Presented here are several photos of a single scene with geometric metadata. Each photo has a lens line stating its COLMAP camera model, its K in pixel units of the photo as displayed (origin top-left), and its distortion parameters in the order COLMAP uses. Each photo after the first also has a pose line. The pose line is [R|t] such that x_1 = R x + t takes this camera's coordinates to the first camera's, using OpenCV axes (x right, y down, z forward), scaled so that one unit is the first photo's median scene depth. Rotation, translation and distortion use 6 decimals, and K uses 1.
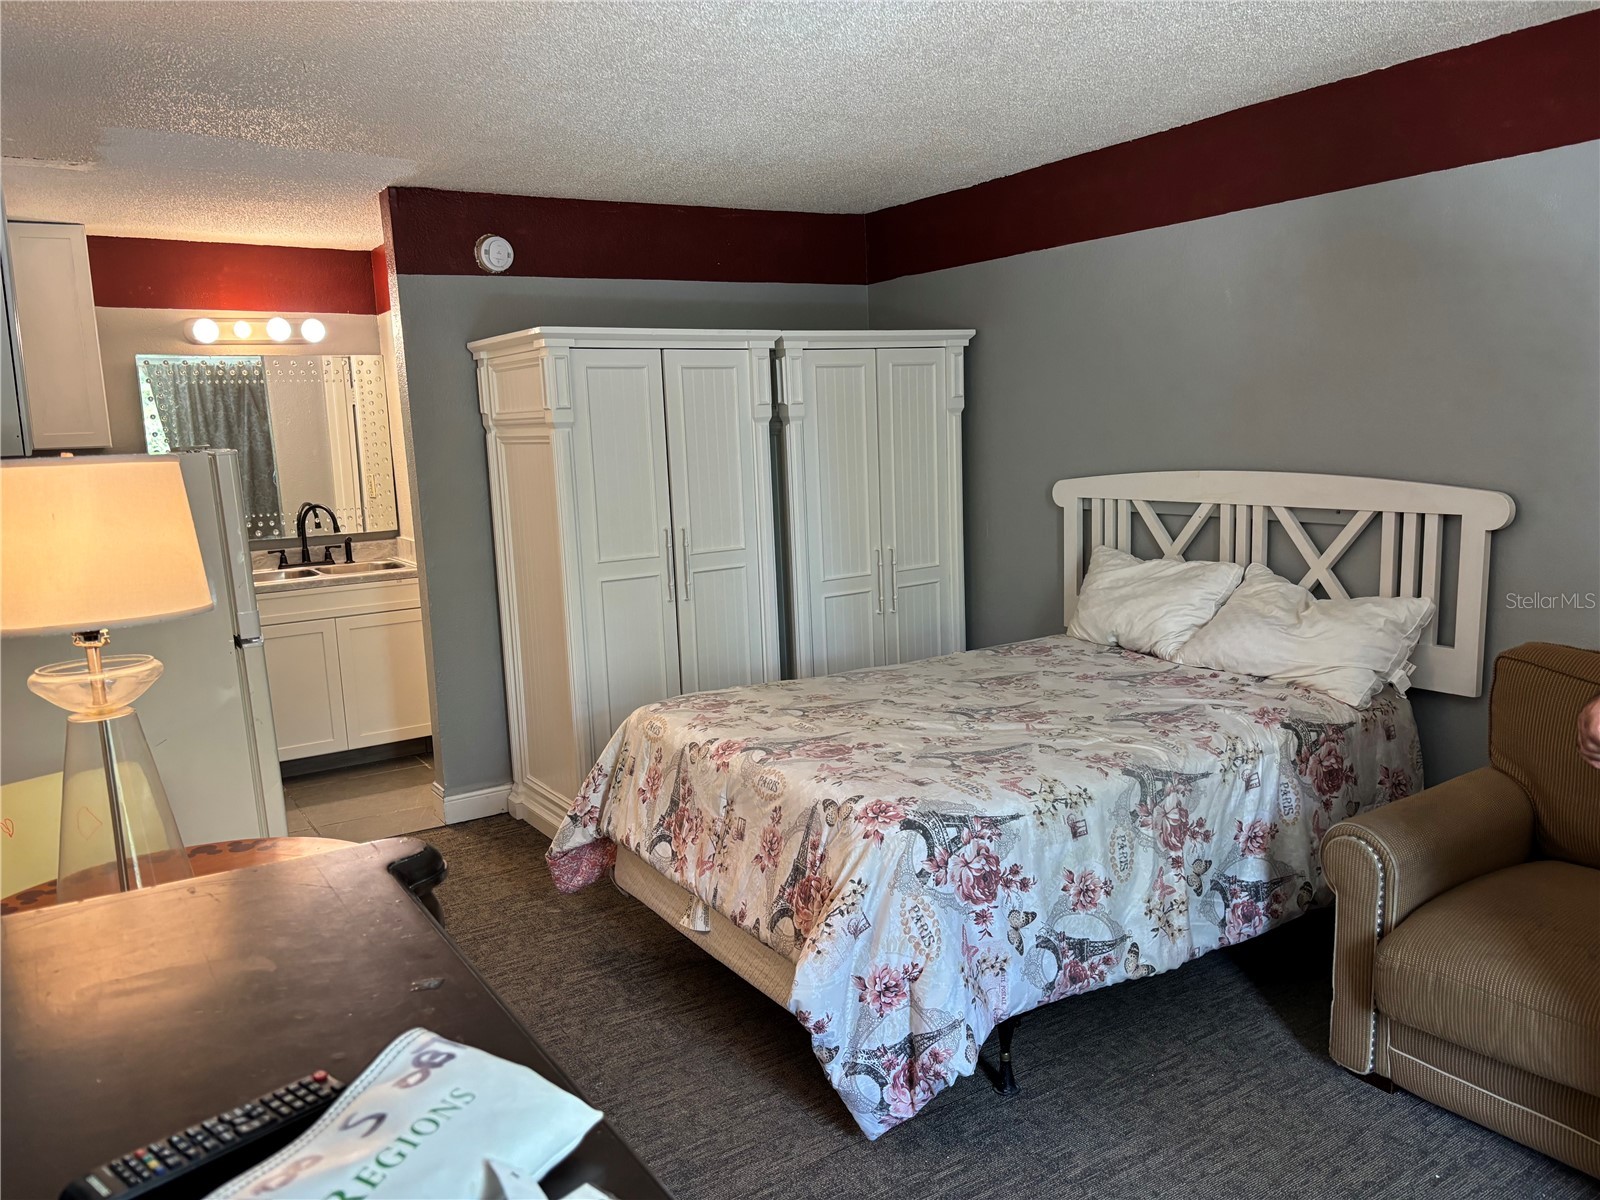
lens RADIAL K [[1214.2, 0, 805.2], [0, 1214.2, 604.4], [0, 0, 1]] dist [0.055509, -0.080492]
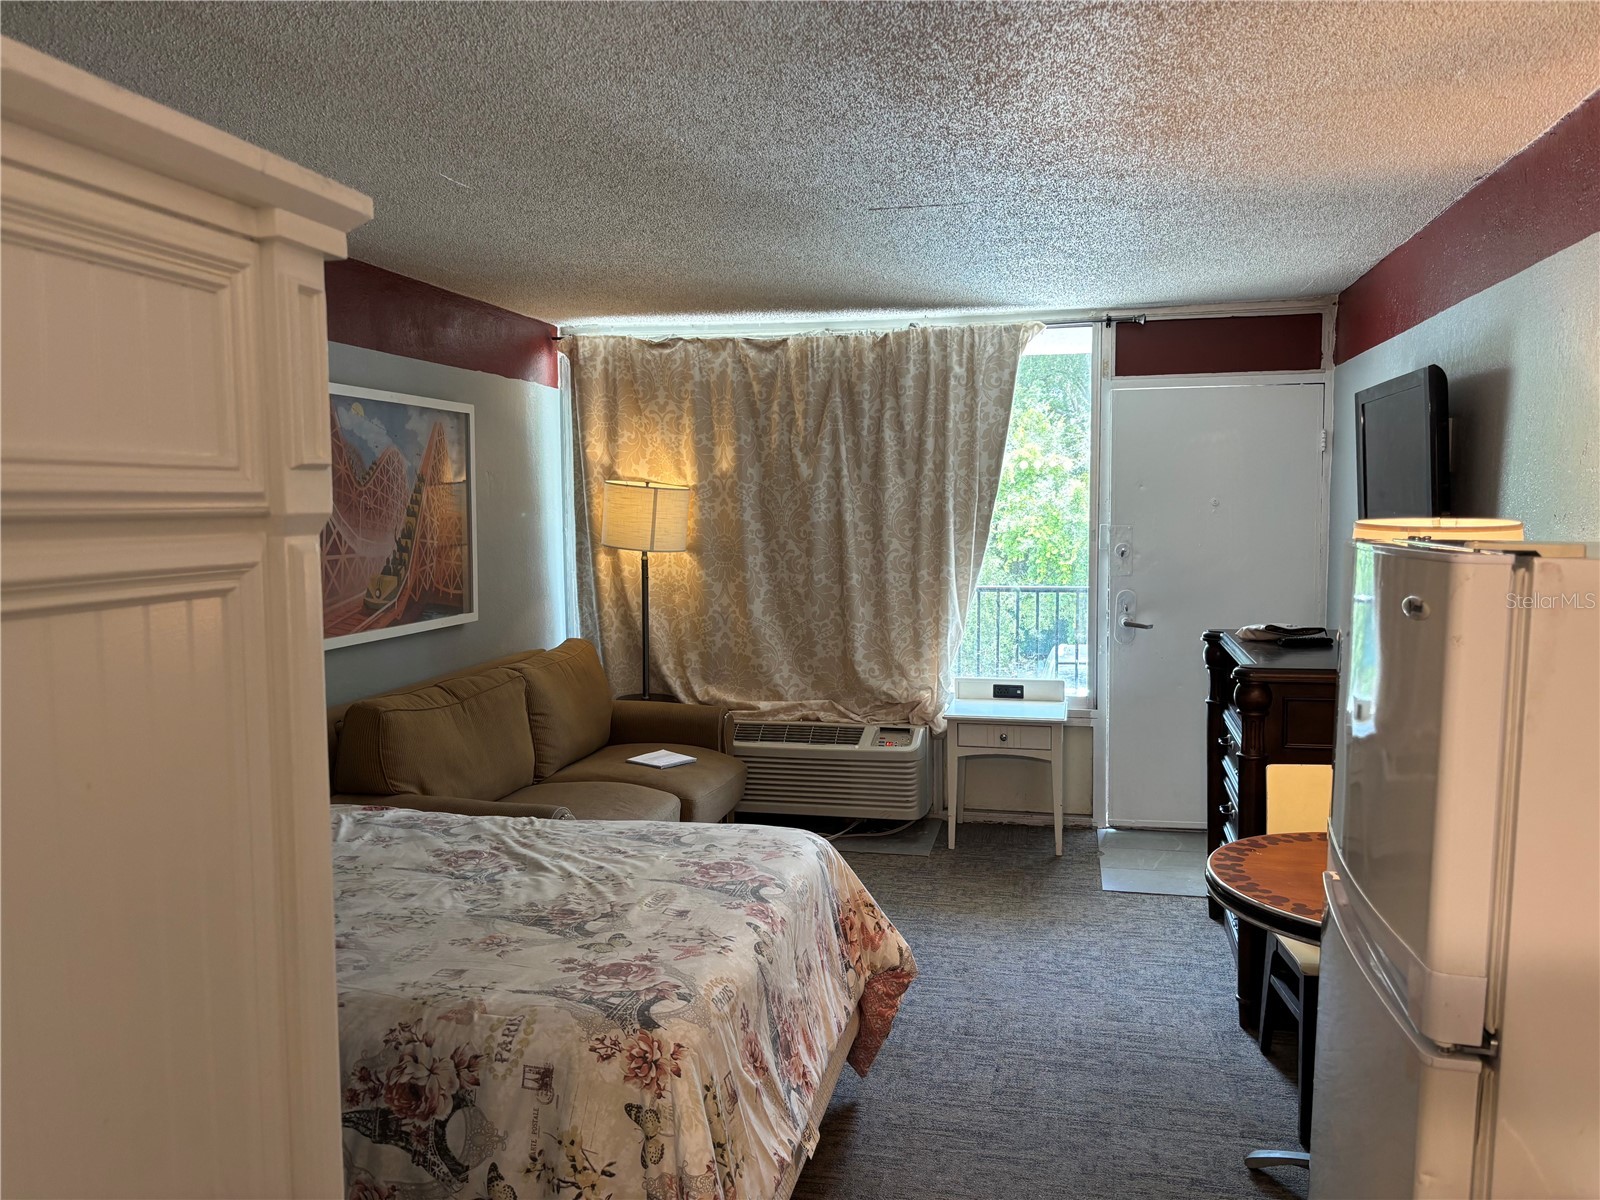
lens RADIAL K [[1214.2, 0, 805.2], [0, 1214.2, 604.4], [0, 0, 1]] dist [0.055509, -0.080492]
pose [[-0.711609, -0.019309, 0.702311, -0.672212], [0.135895, 0.976962, 0.164554, -0.221387], [-0.689308, 0.212538, -0.692591, 1.548514]]
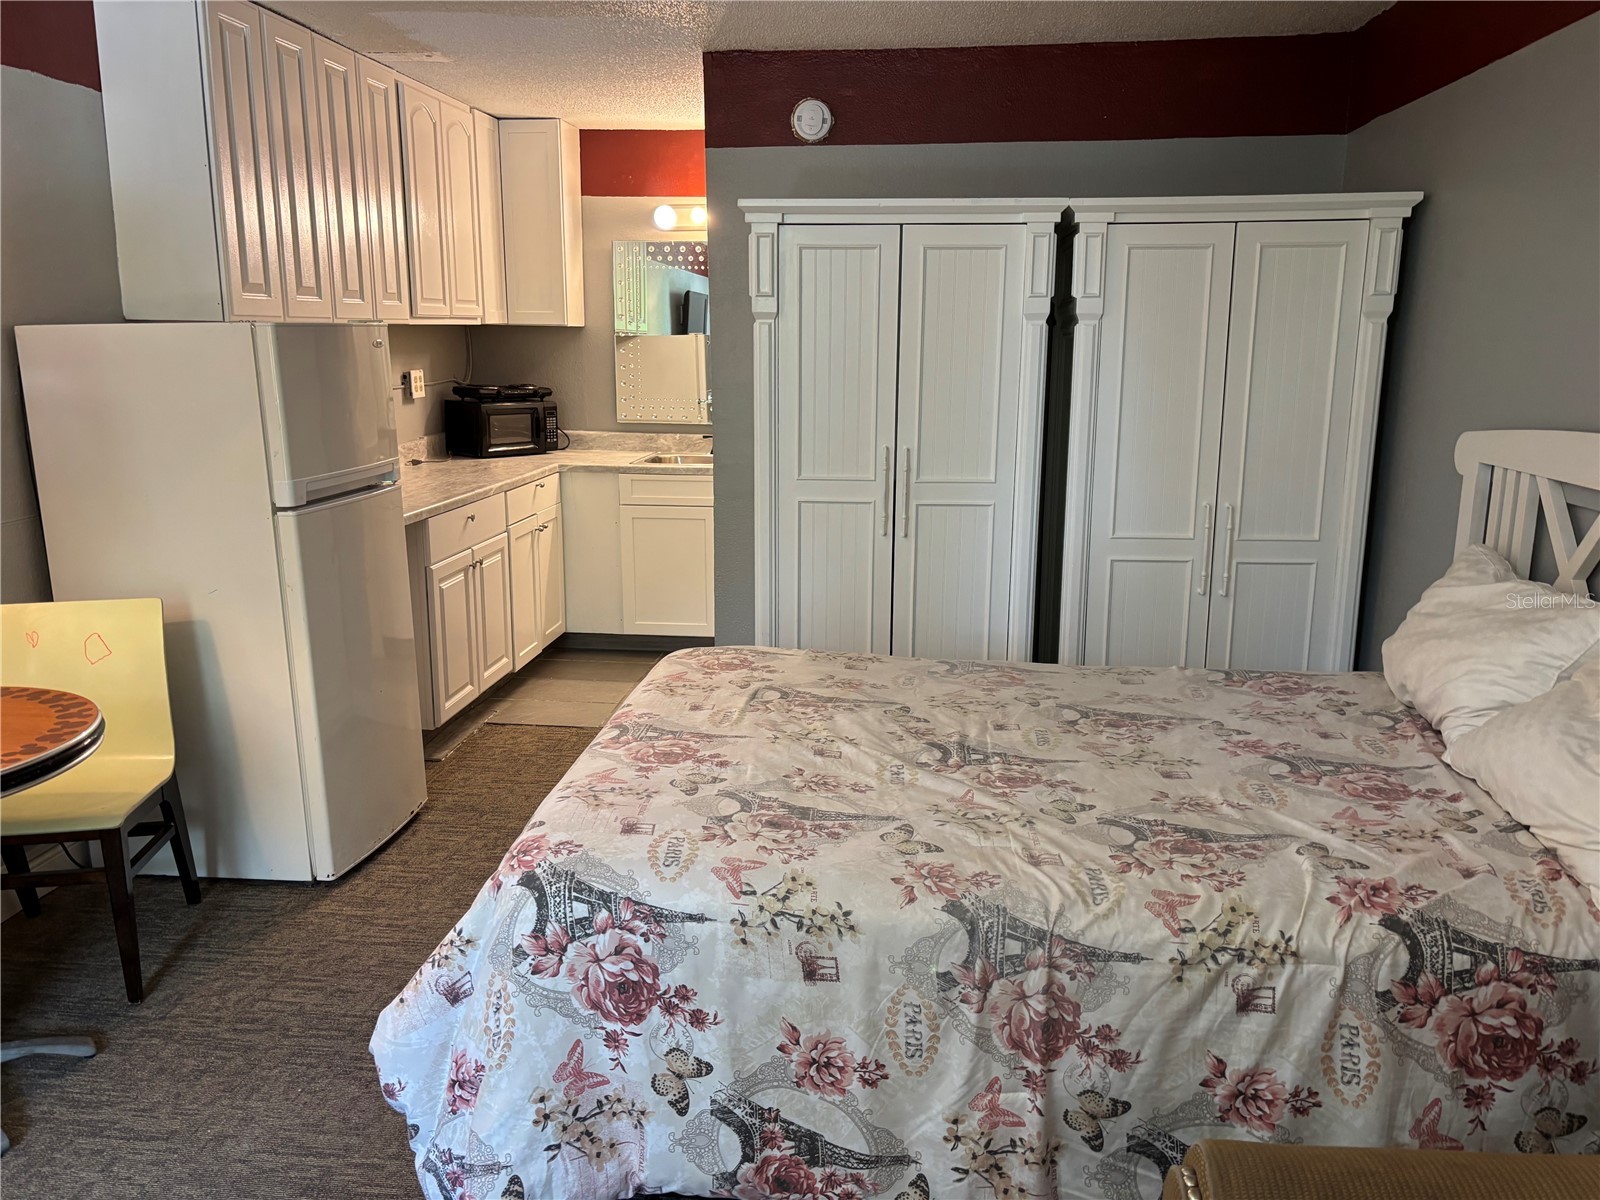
lens RADIAL K [[1213.4, 0, 793.4], [0, 1213.4, 596.6], [0, 0, 1]] dist [0.029343, -0.004296]
pose [[0.780176, 0.172831, -0.601211, 0.515697], [-0.128531, 0.984859, 0.116328, -0.073490], [0.612214, -0.013482, 0.790578, 0.449118]]
